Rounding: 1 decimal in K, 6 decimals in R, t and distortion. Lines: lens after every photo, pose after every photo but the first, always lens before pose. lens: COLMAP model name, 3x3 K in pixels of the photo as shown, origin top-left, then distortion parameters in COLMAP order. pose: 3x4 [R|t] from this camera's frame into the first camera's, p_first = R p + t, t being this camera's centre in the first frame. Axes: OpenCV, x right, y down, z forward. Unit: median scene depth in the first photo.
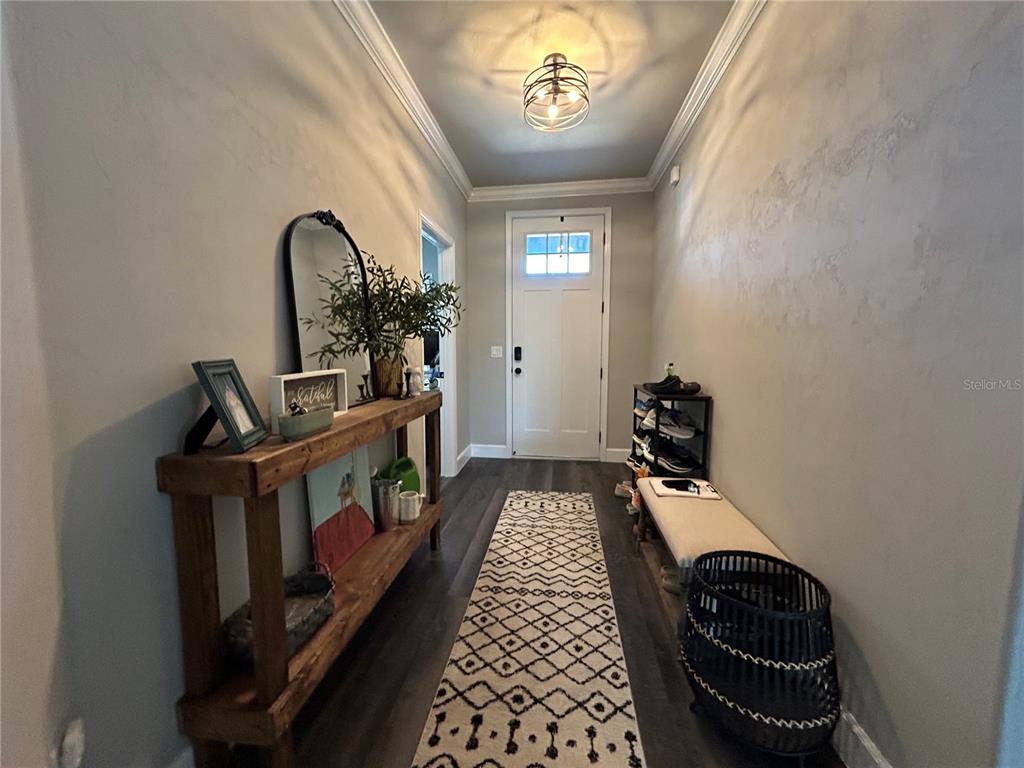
lens RADIAL K [[412.7, 0, 512.0], [0, 412.7, 384.0], [0, 0, 1]] dist [0.001117, 0.000026]
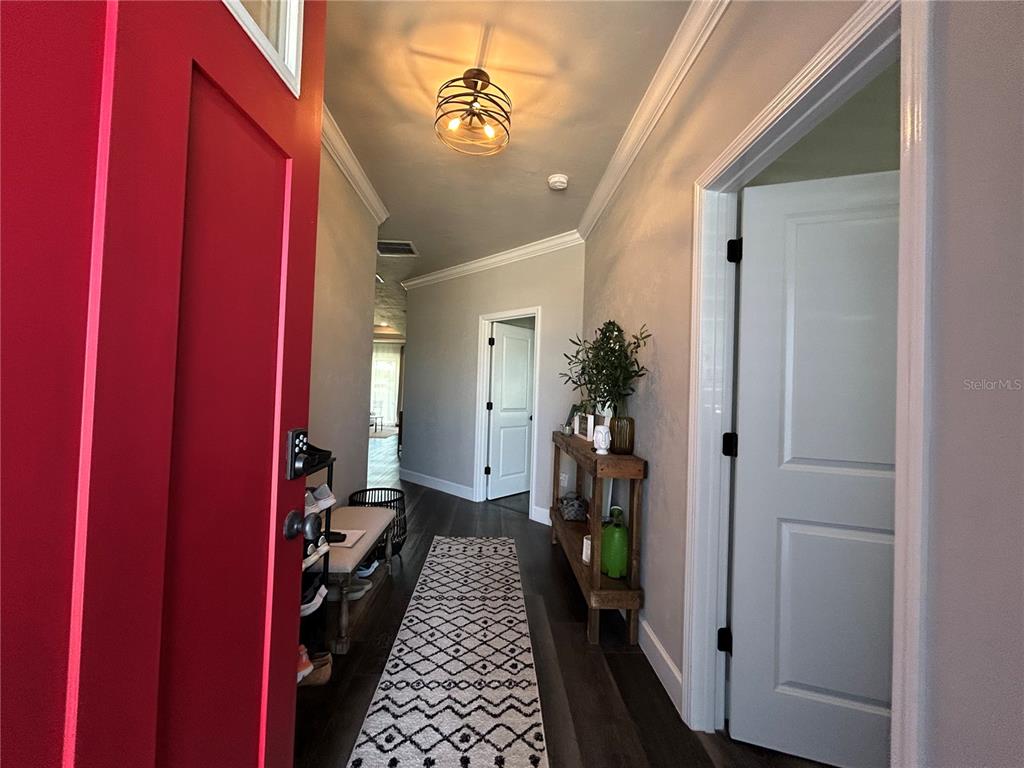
lens RADIAL K [[412.7, 0, 512.0], [0, 412.7, 384.0], [0, 0, 1]] dist [0.001117, 0.000026]
pose [[-0.985111, -0.036732, -0.167951, 0.158593], [-0.050633, 0.995568, 0.079245, -0.215369], [0.164296, 0.086569, -0.982605, 1.987677]]
